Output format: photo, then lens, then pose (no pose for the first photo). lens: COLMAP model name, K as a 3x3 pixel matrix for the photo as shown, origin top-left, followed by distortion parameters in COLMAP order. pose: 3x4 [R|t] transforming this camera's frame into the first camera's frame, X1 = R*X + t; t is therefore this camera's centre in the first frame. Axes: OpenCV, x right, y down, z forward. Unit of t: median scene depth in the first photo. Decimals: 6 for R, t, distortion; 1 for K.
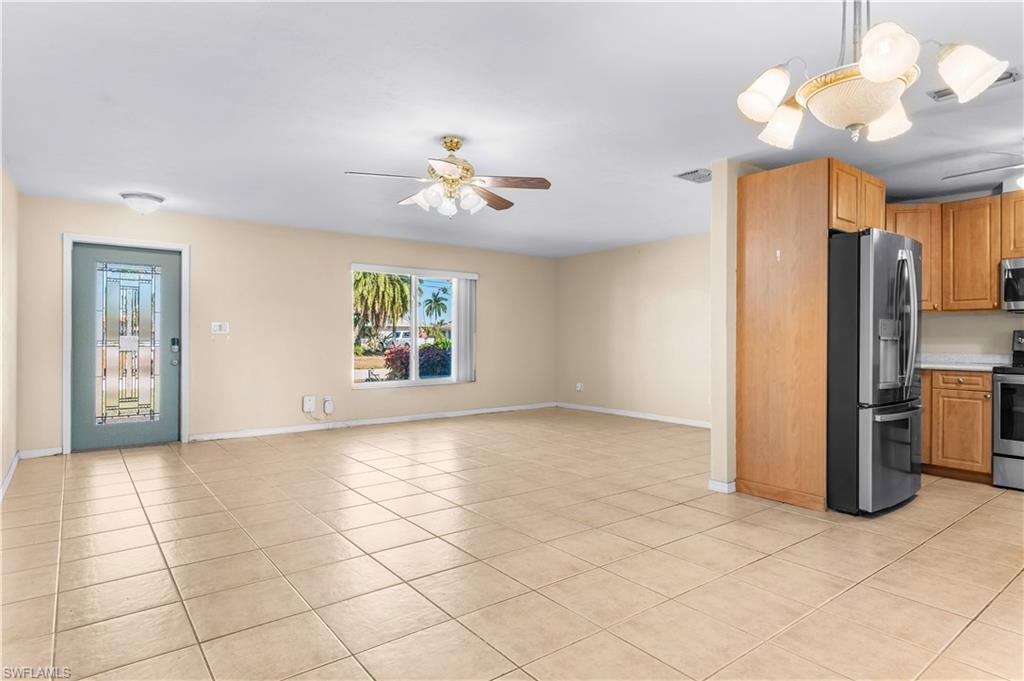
lens RADIAL K [[522.2, 0, 545.4], [0, 522.2, 341.1], [0, 0, 1]] dist [0.002132, 0.000673]
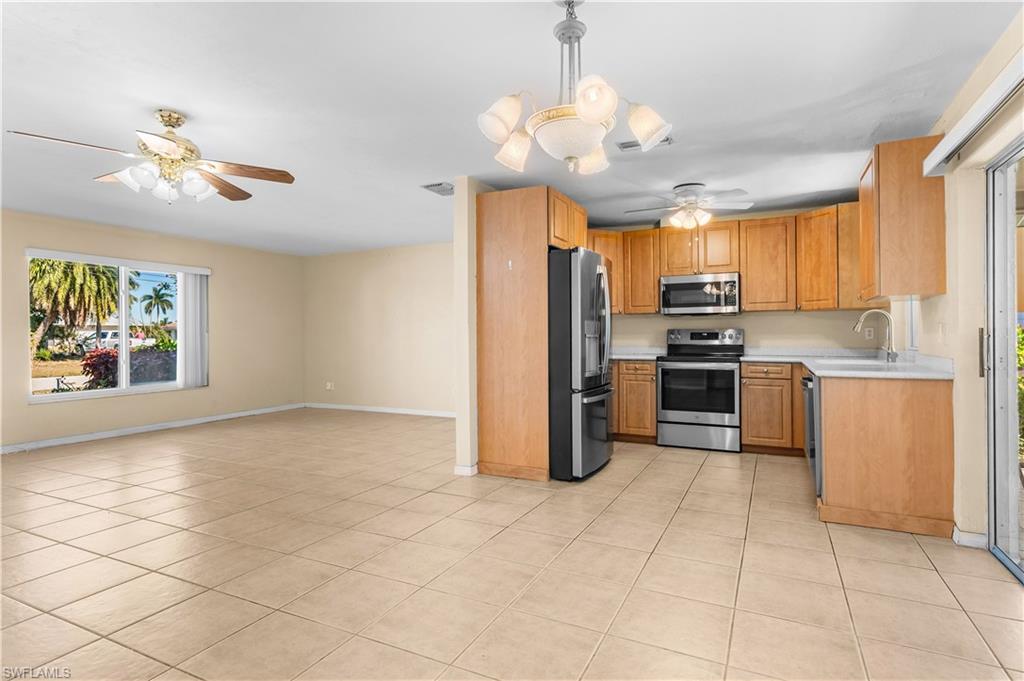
lens RADIAL K [[483.0, 0, 505.9], [0, 483.0, 338.1], [0, 0, 1]] dist [0.011222, -0.000054]
pose [[0.915424, -0.009846, 0.402371, 0.004392], [0.010727, 0.999942, 0.000063, -0.002138], [-0.402348, 0.004258, 0.915477, 0.023064]]
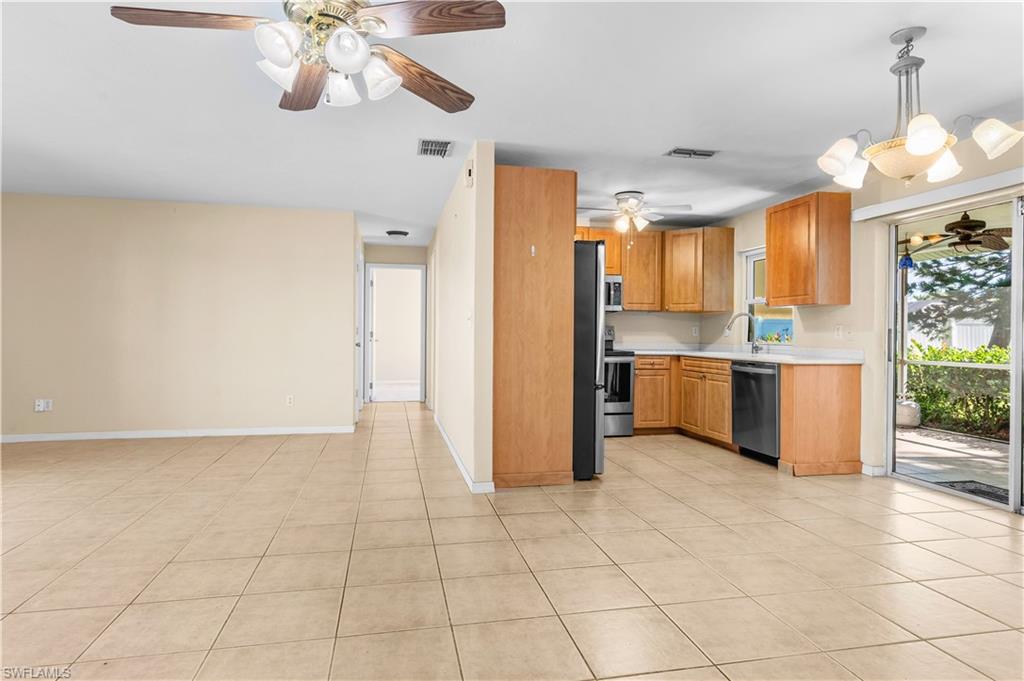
lens RADIAL K [[524.9, 0, 500.6], [0, 524.9, 334.9], [0, 0, 1]] dist [0.003328, 0.000305]
pose [[0.516595, -0.004243, 0.856220, -0.470099], [-0.001316, 0.999983, 0.005750, -0.002301], [-0.856229, -0.004097, 0.516580, 0.495464]]
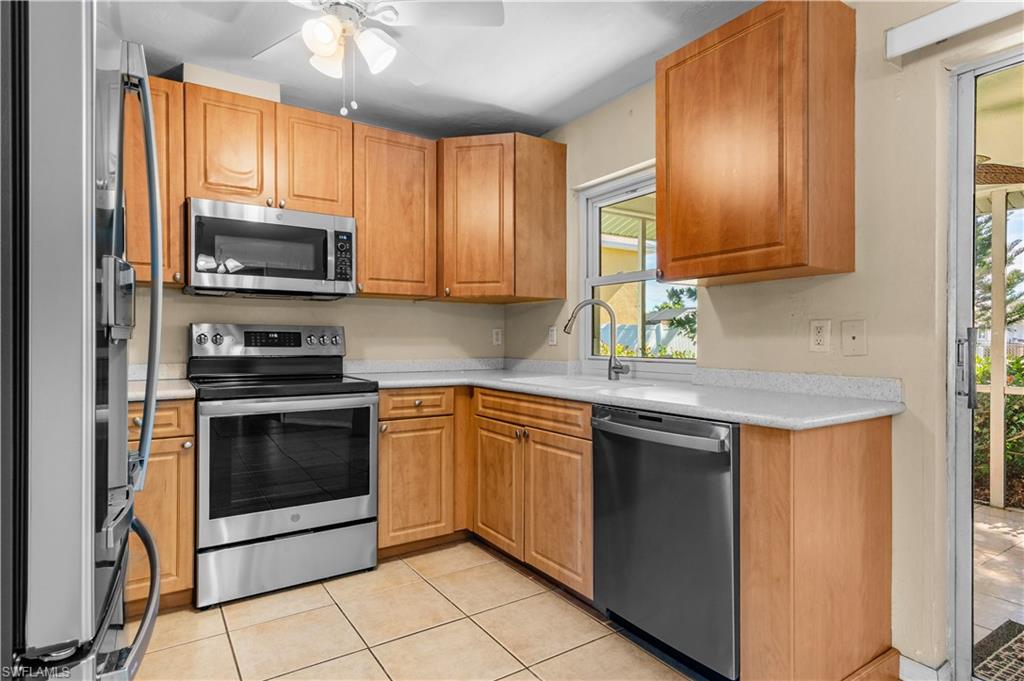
lens RADIAL K [[571.9, 0, 526.7], [0, 571.9, 341.1], [0, 0, 1]] dist [0.011252, -0.000216]
pose [[0.108981, -0.006240, 0.994024, 0.349811], [0.003675, 0.999976, 0.005875, -0.002555], [-0.994037, 0.003012, 0.109001, 0.683116]]
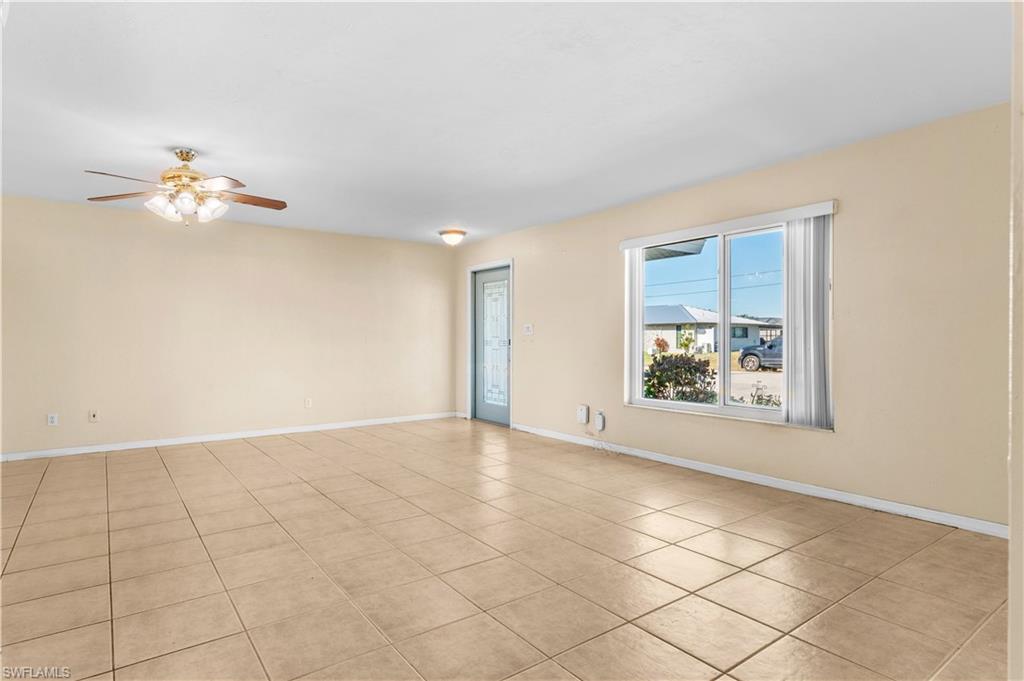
lens RADIAL K [[571.9, 0, 526.7], [0, 571.9, 341.1], [0, 0, 1]] dist [0.011252, -0.000216]
pose [[-0.110188, 0.004618, -0.993900, 0.800529], [-0.003550, 0.999981, 0.005040, -0.013178], [0.993904, 0.004084, -0.110169, 1.583807]]
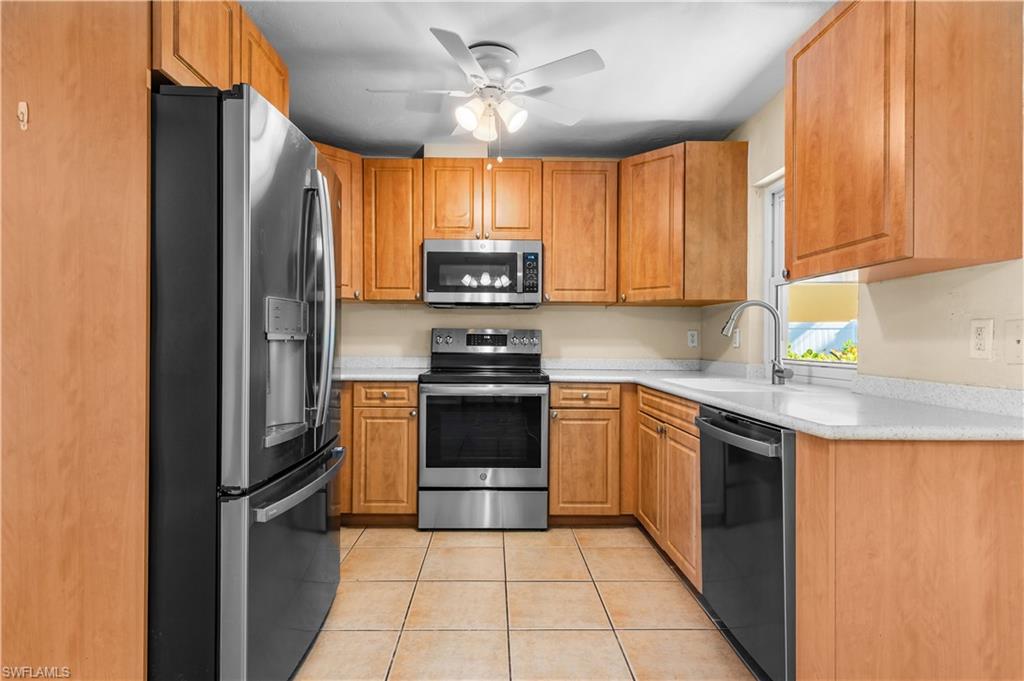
lens RADIAL K [[544.6, 0, 475.5], [0, 544.6, 341.1], [0, 0, 1]] dist [0.013142, -0.000471]
pose [[0.646601, -0.002334, 0.762825, 0.342858], [-0.000061, 0.999995, 0.003111, -0.002966], [-0.762829, -0.002058, 0.646597, 0.479540]]
